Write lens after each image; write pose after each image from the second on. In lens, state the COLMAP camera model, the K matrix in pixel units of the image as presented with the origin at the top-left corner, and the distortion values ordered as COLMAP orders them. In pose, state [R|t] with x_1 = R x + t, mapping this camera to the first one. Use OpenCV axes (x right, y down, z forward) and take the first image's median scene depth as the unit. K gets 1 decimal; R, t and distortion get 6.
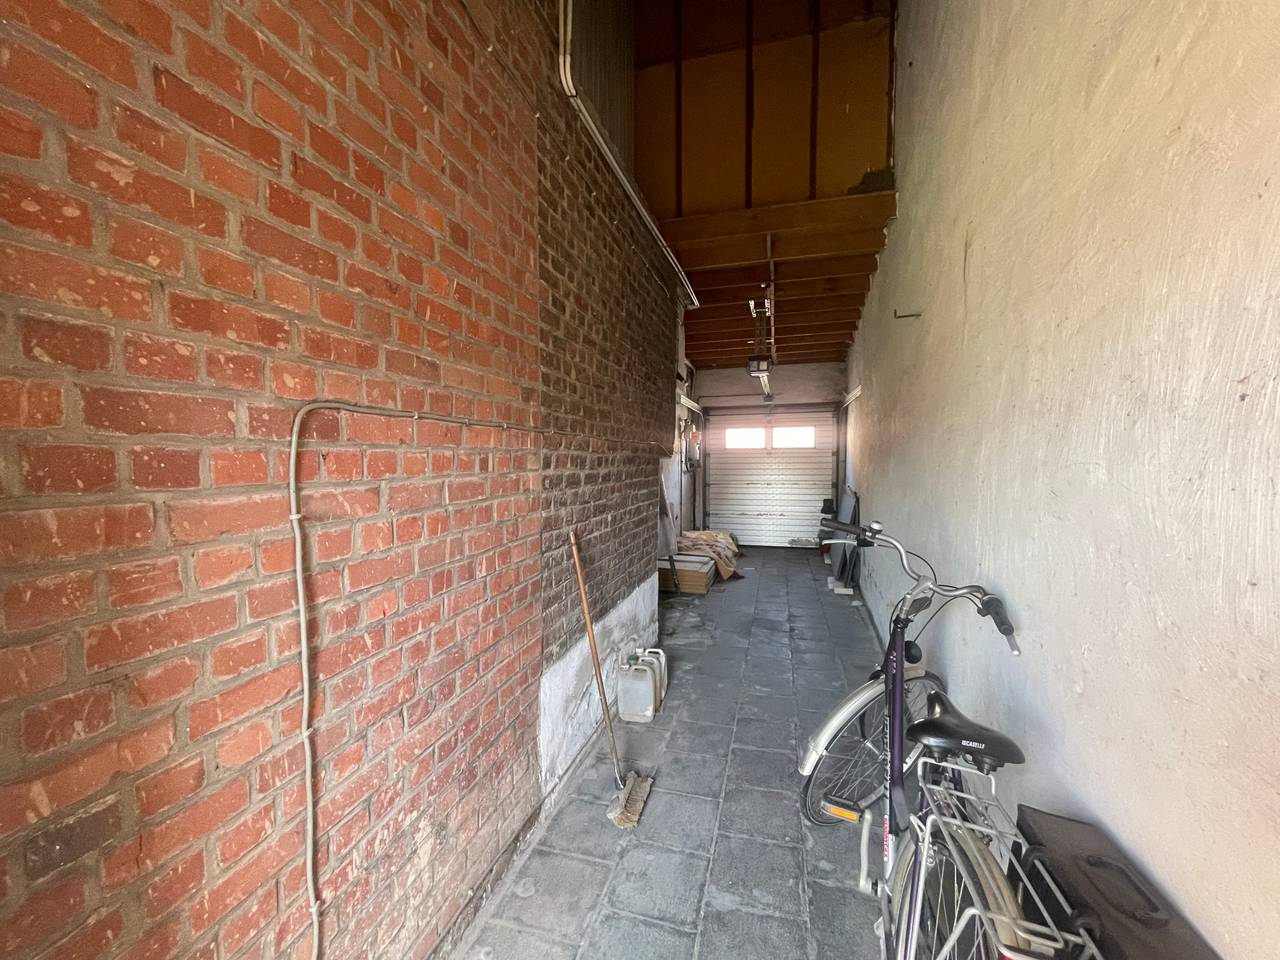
lens RADIAL K [[514.3, 0, 634.2], [0, 514.3, 475.0], [0, 0, 1]] dist [0.002285, -0.001143]
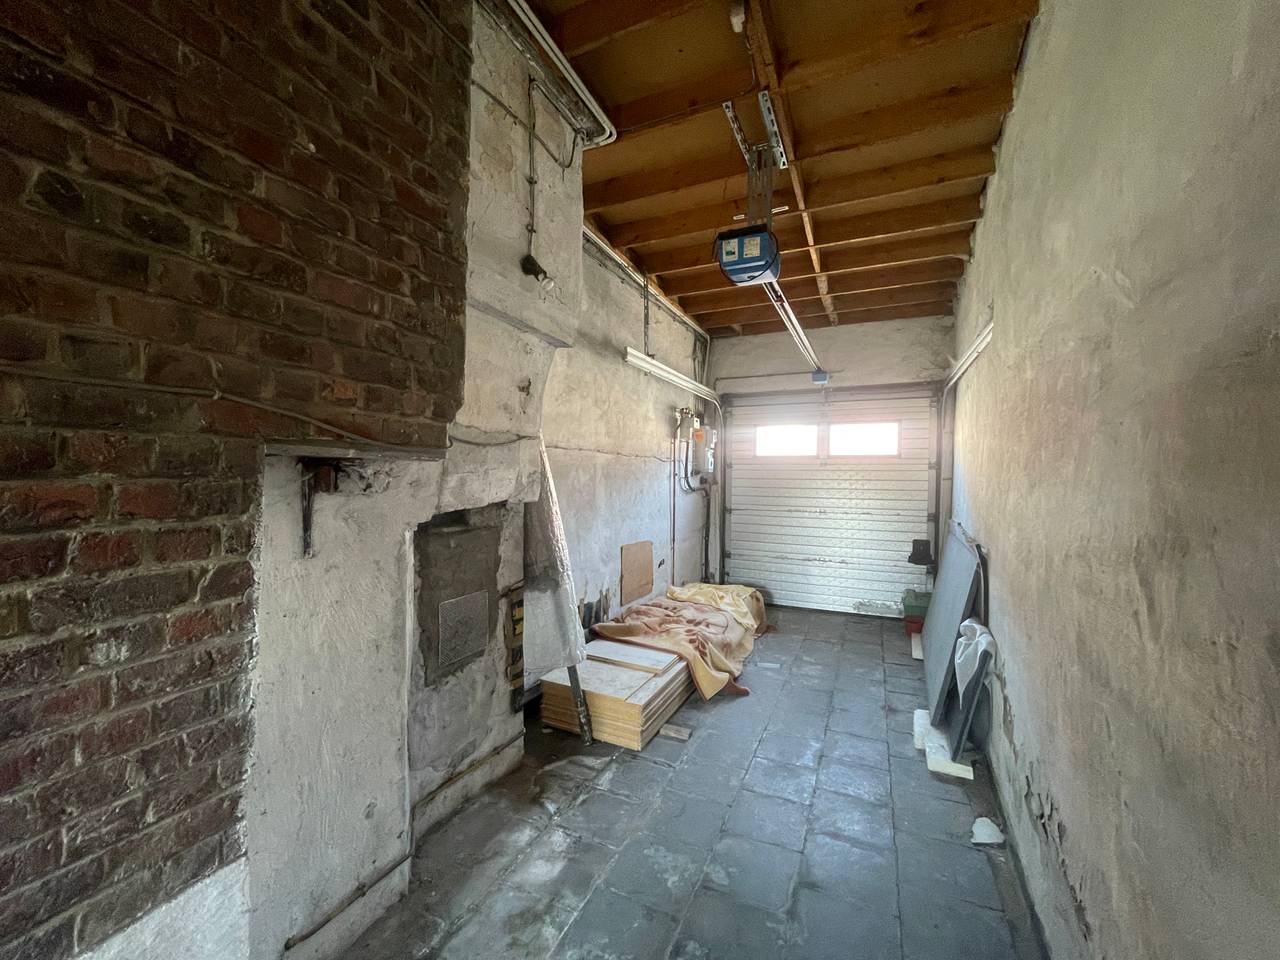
lens RADIAL K [[514.3, 0, 642.9], [0, 514.3, 478.8], [0, 0, 1]] dist [0.002285, -0.001143]
pose [[0.989563, 0.015989, -0.143209, 0.136854], [-0.019052, 0.999618, -0.020039, -0.007388], [0.142834, 0.022558, 0.989490, 0.346772]]
